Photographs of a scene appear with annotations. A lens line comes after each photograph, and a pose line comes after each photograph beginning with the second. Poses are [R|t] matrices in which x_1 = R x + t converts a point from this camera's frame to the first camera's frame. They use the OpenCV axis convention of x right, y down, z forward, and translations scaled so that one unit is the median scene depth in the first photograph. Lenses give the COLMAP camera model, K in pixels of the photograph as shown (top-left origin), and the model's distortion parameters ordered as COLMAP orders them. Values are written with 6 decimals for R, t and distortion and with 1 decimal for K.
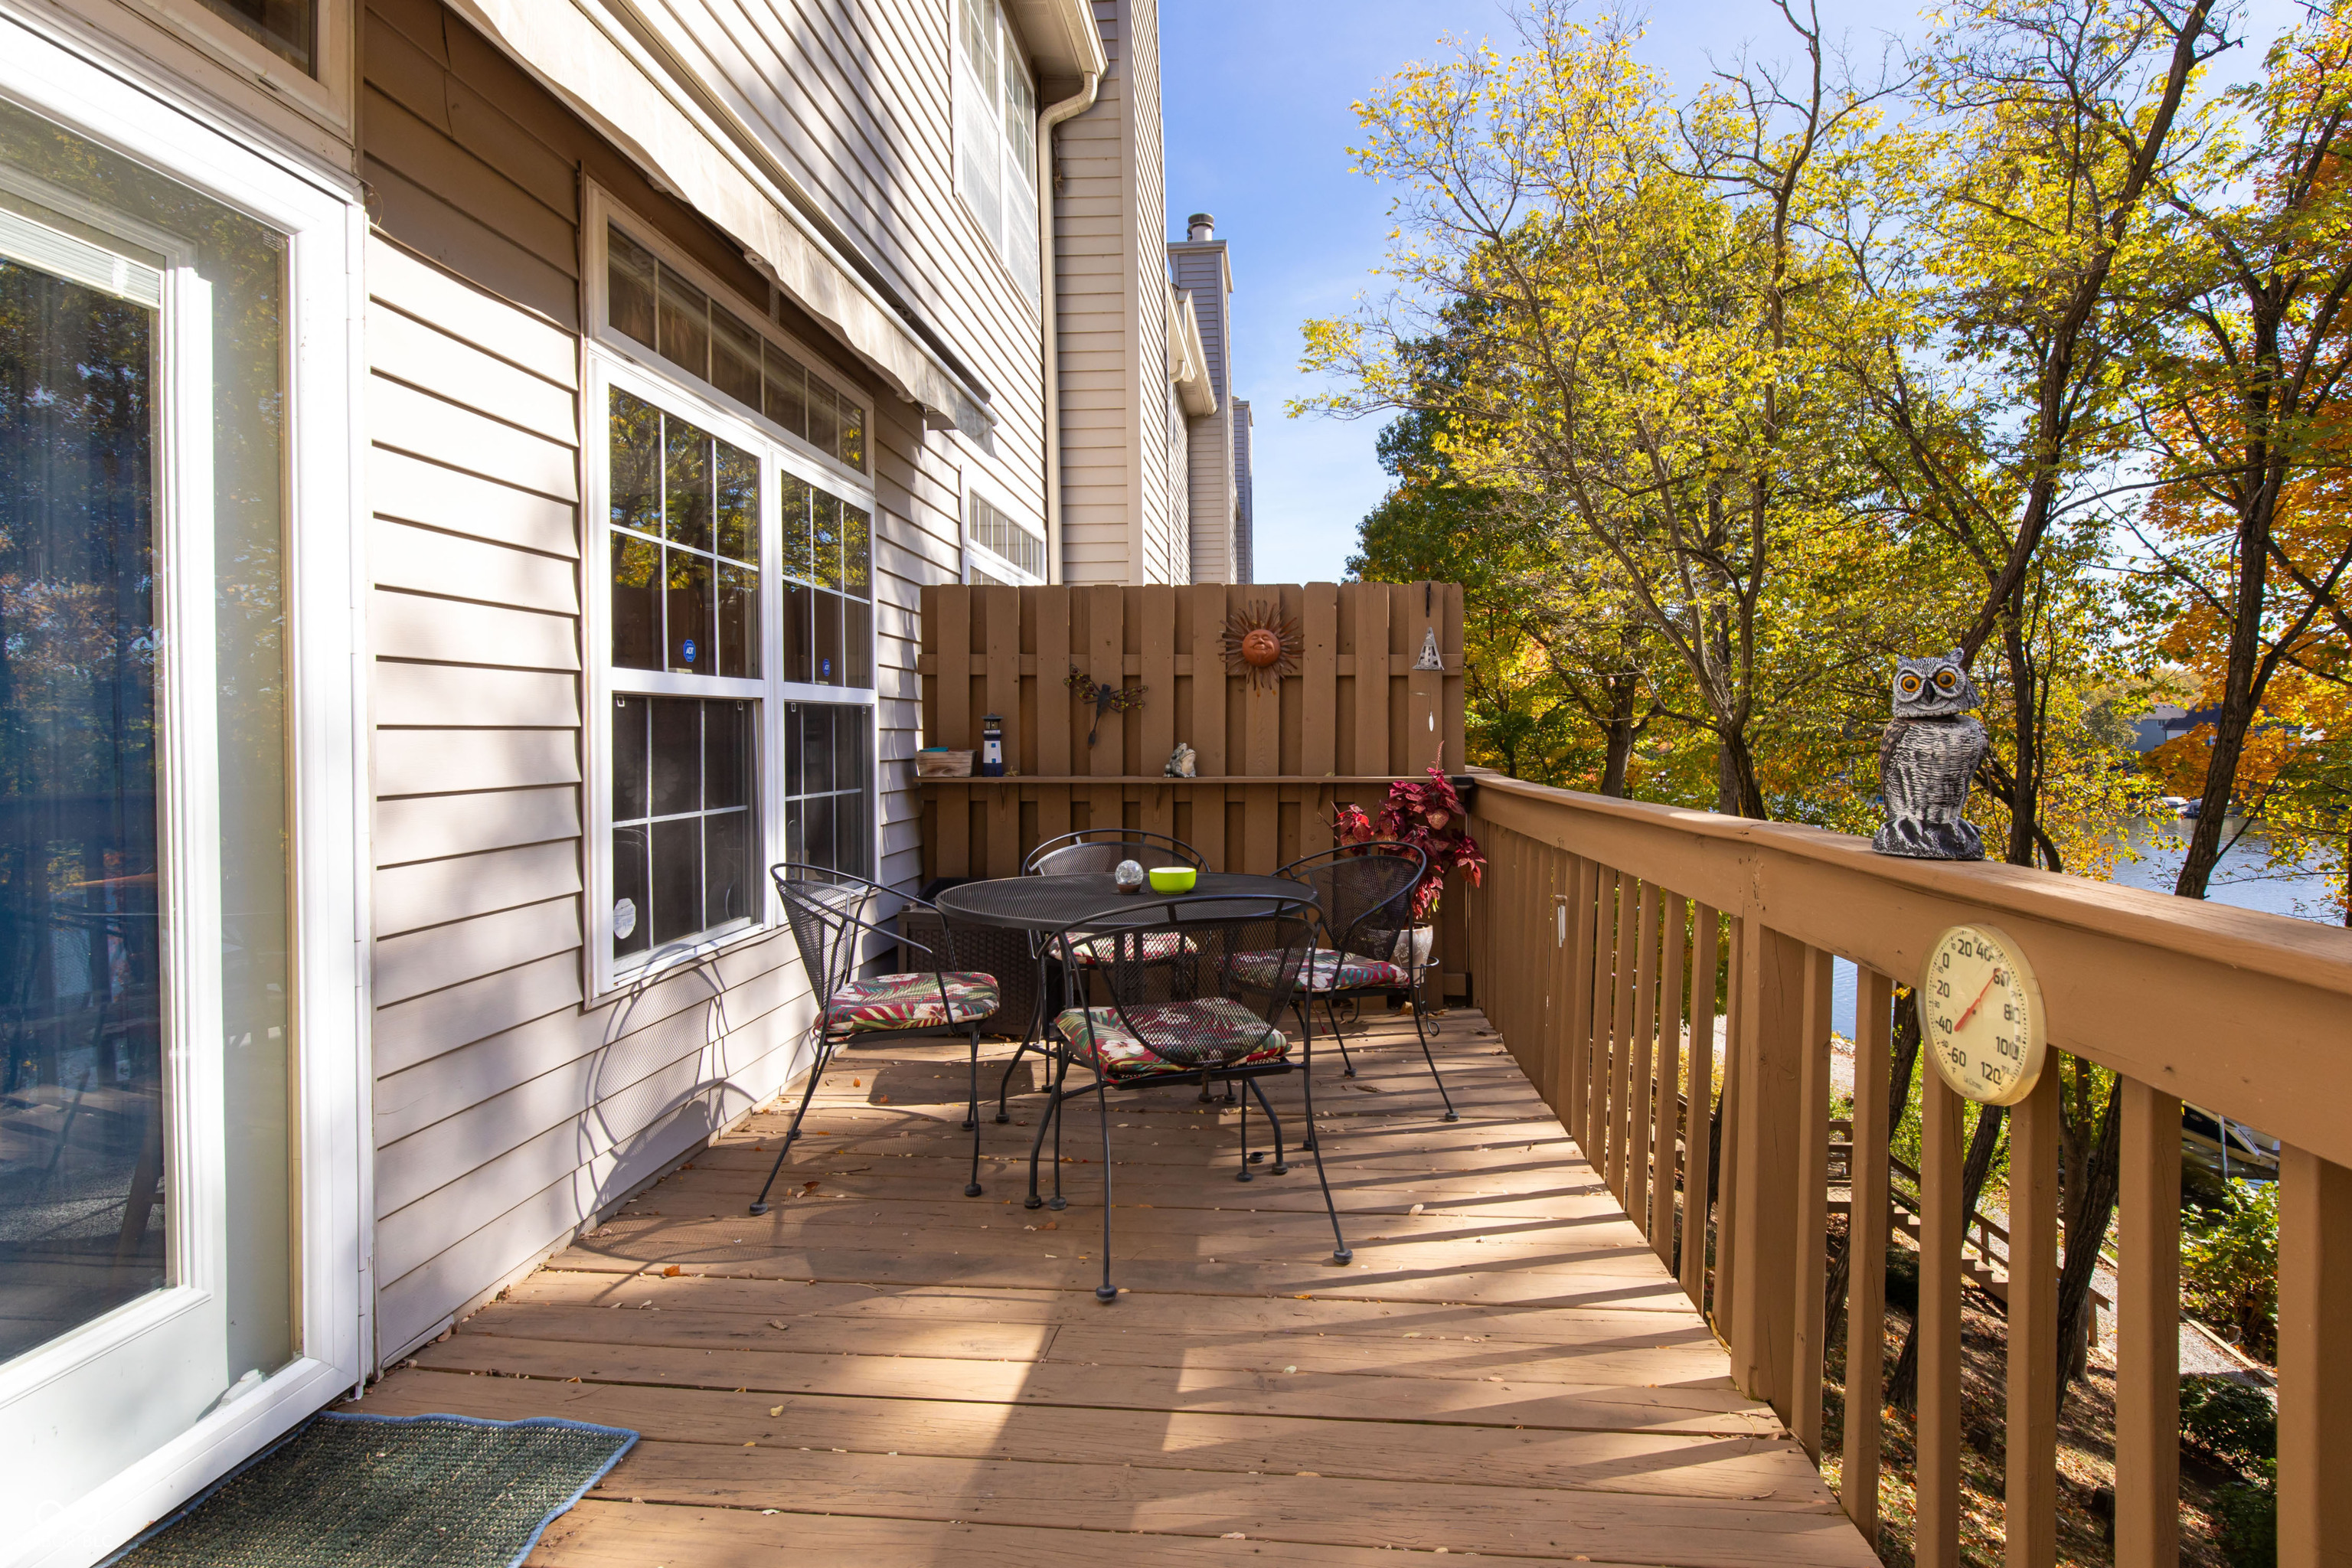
lens RADIAL K [[1176.1, 0, 1176.4], [0, 1176.1, 719.3], [0, 0, 1]] dist [0.029323, 0.034386]
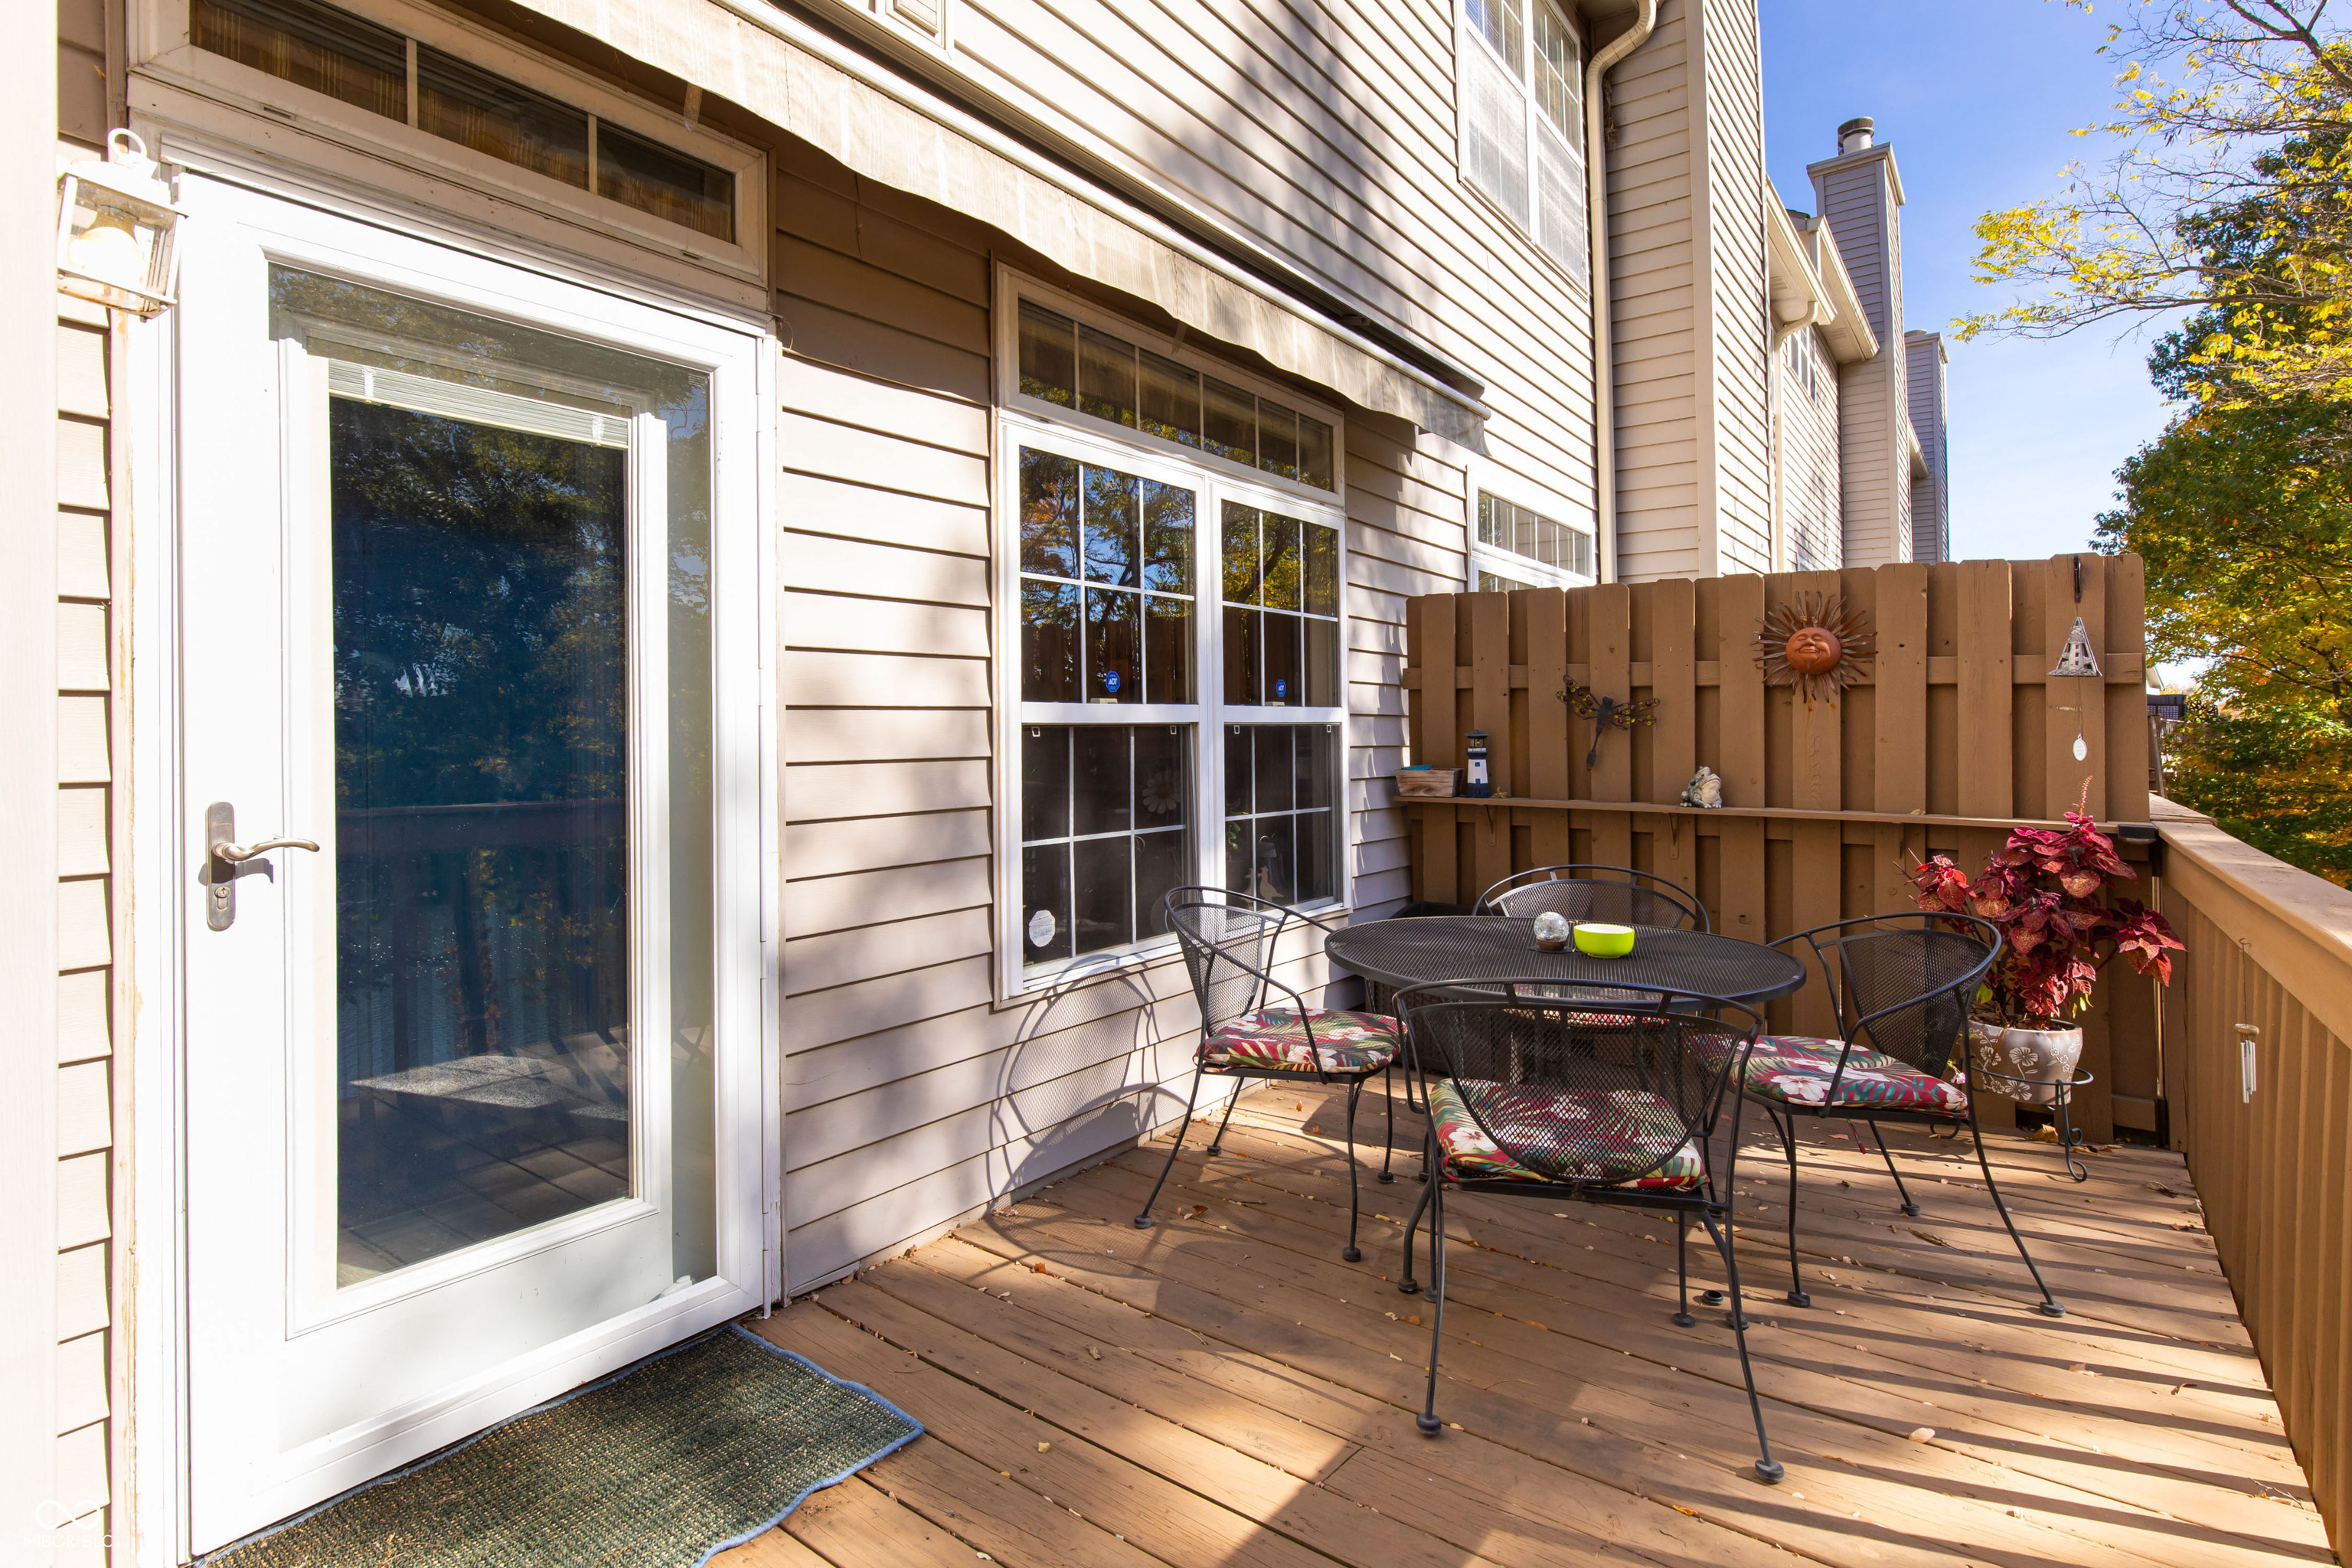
lens RADIAL K [[1156.1, 0, 1171.2], [0, 1156.1, 722.6], [0, 0, 1]] dist [0.055767, -0.021152]
pose [[0.855812, 0.003932, -0.517273, 0.169445], [0.000433, 0.999965, 0.008319, -0.028347], [0.517287, -0.007344, 0.855780, 0.126830]]
